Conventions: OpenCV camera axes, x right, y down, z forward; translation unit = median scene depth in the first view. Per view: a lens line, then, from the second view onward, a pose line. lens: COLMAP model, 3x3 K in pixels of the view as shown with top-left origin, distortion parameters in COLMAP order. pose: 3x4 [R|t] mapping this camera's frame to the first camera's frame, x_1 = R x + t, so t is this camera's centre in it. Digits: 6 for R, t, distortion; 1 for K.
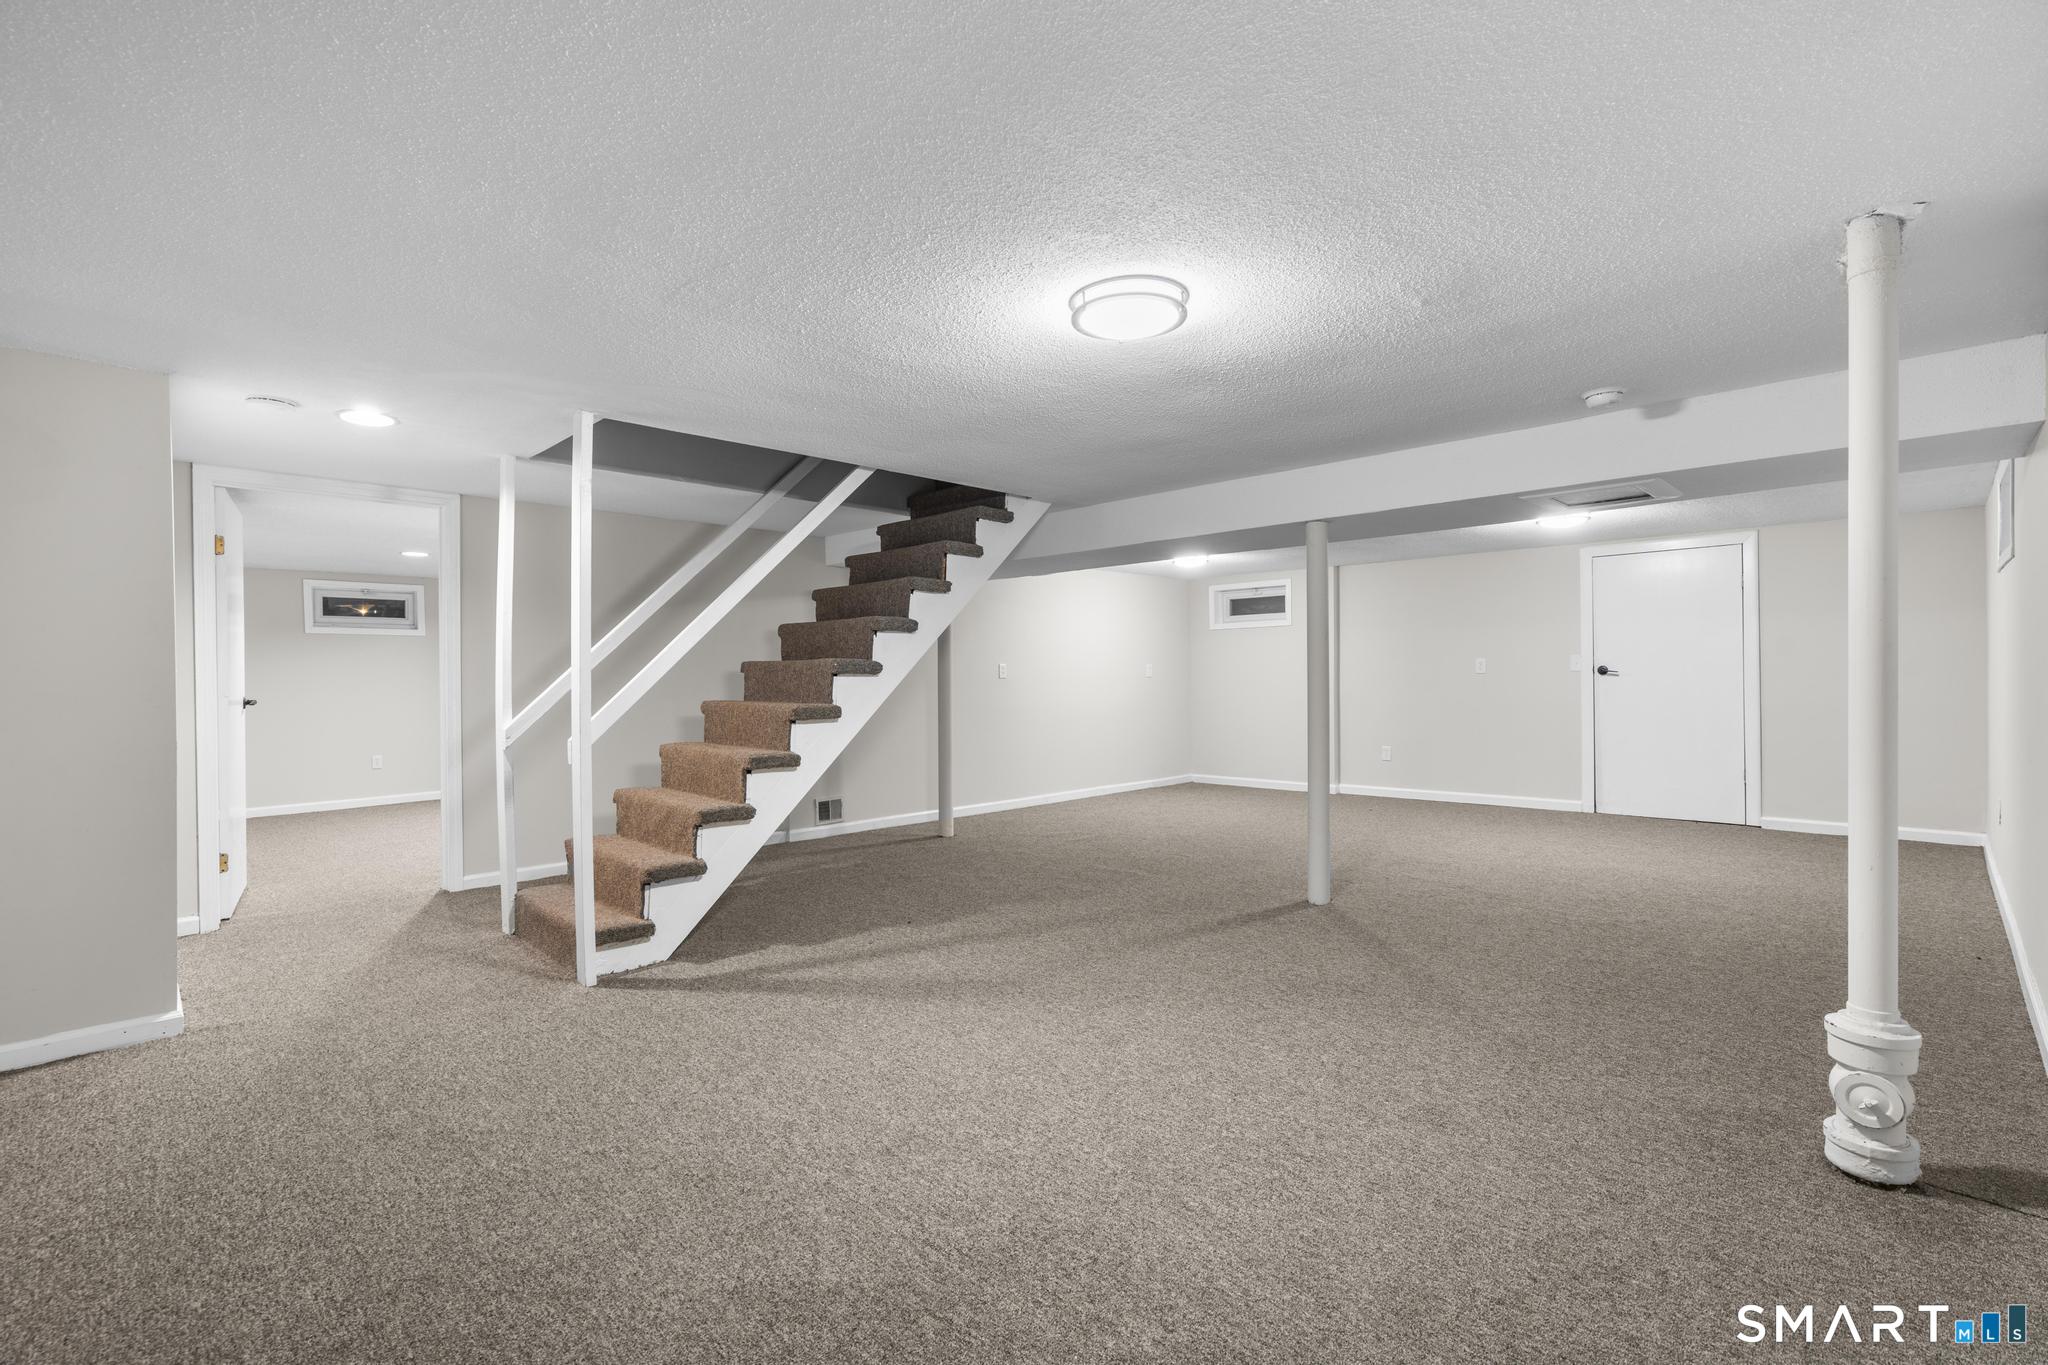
lens RADIAL K [[910.5, 0, 1021.5], [0, 910.5, 682.4], [0, 0, 1]] dist [-0.003697, 0.000983]
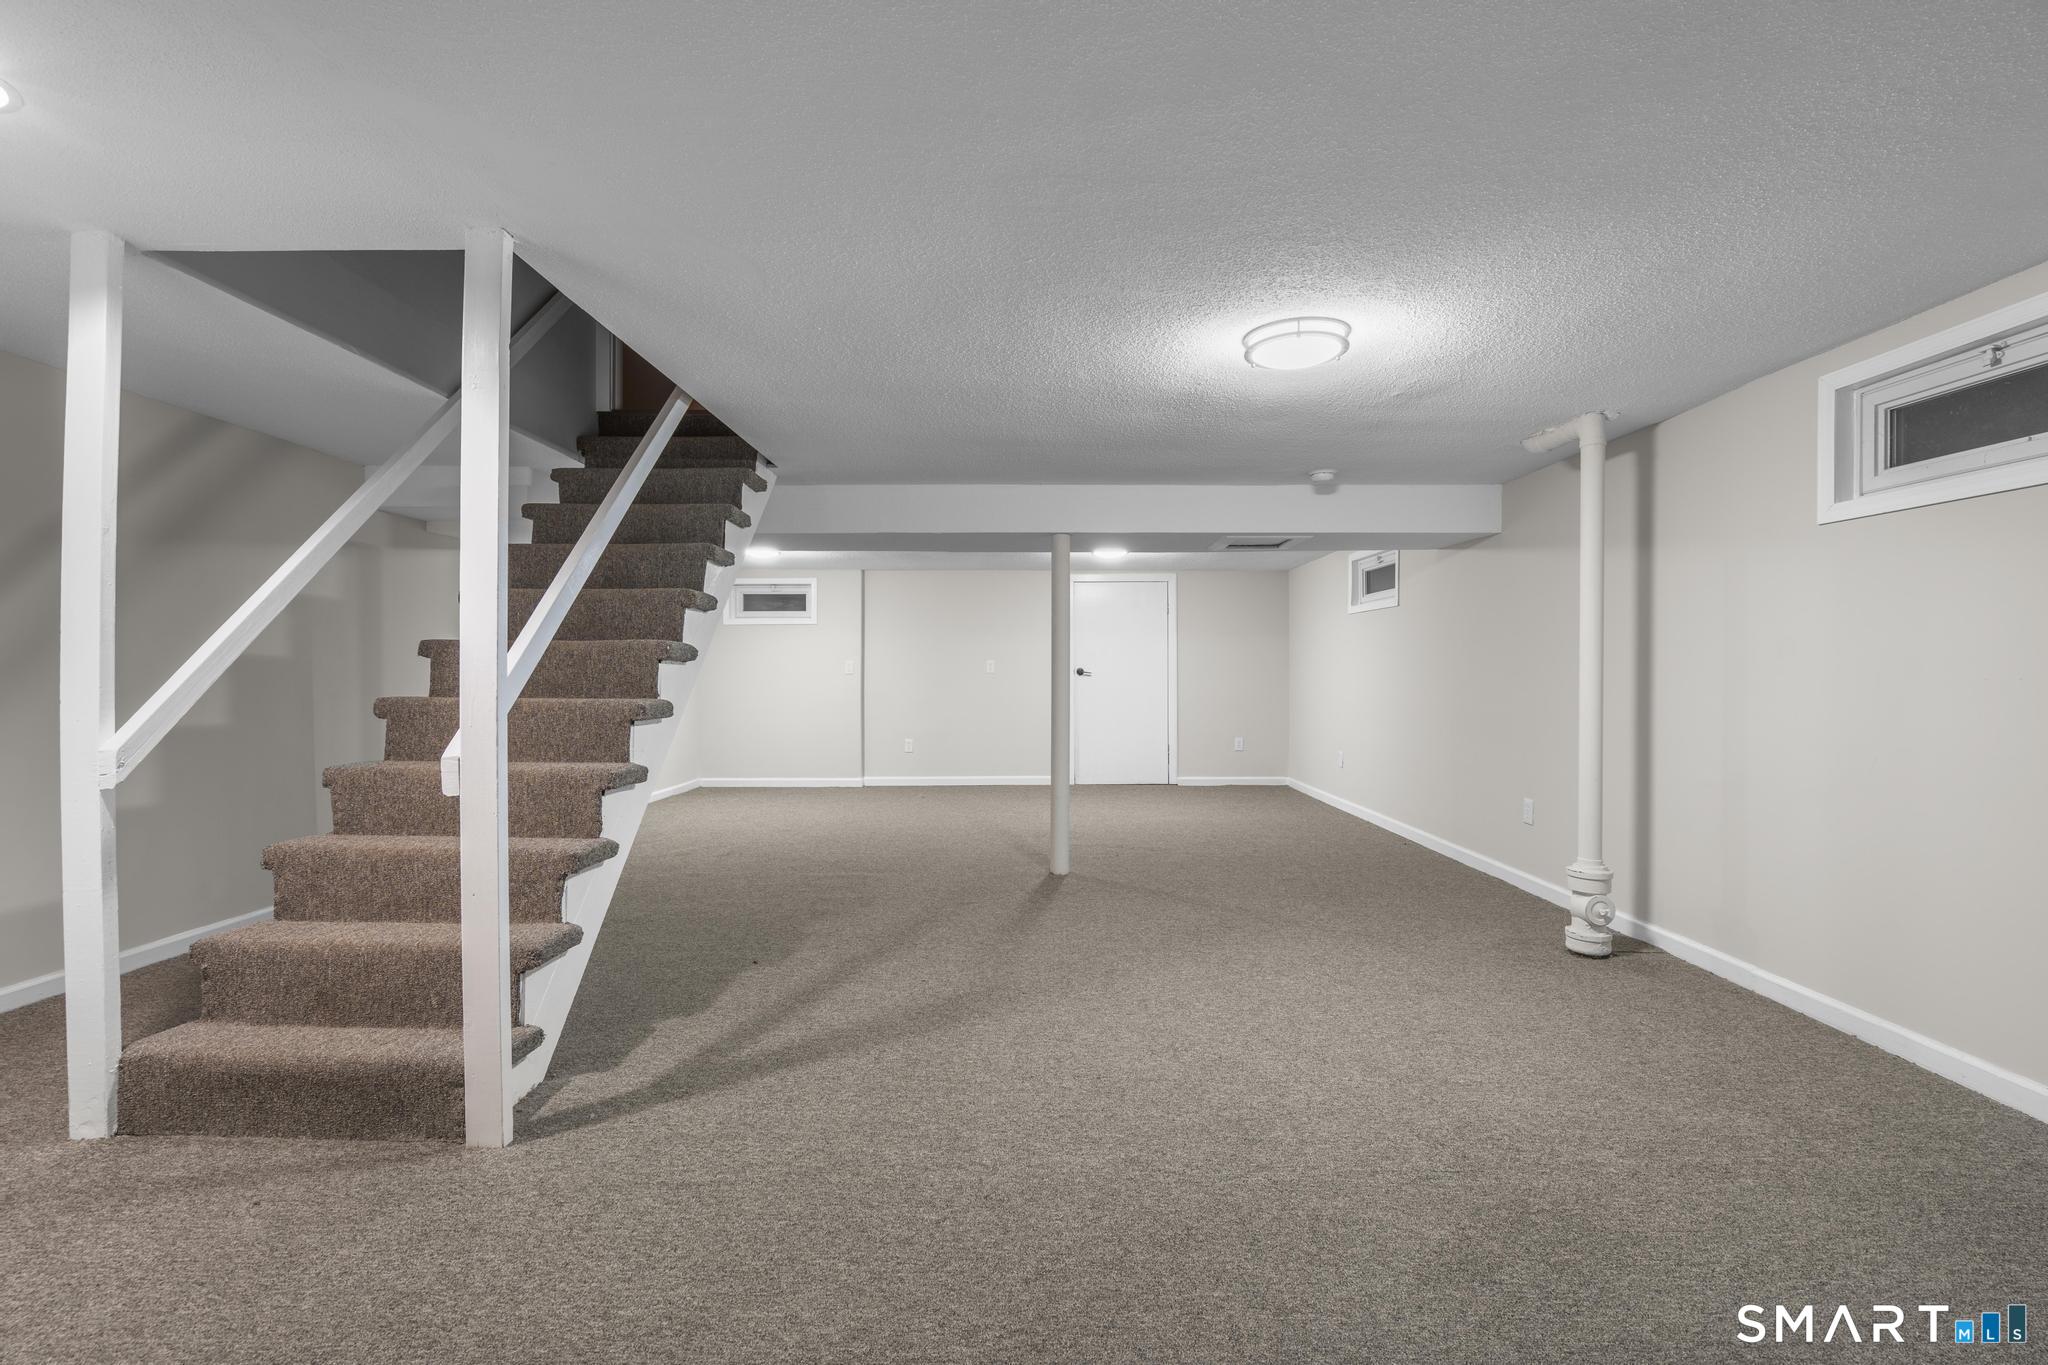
lens RADIAL K [[910.5, 0, 1018.7], [0, 910.5, 676.0], [0, 0, 1]] dist [-0.003697, 0.000983]
pose [[0.720972, 0.009508, 0.692899, -0.615154], [-0.002504, 0.999935, -0.011116, 0.014333], [-0.692960, 0.006279, 0.720949, 0.278128]]
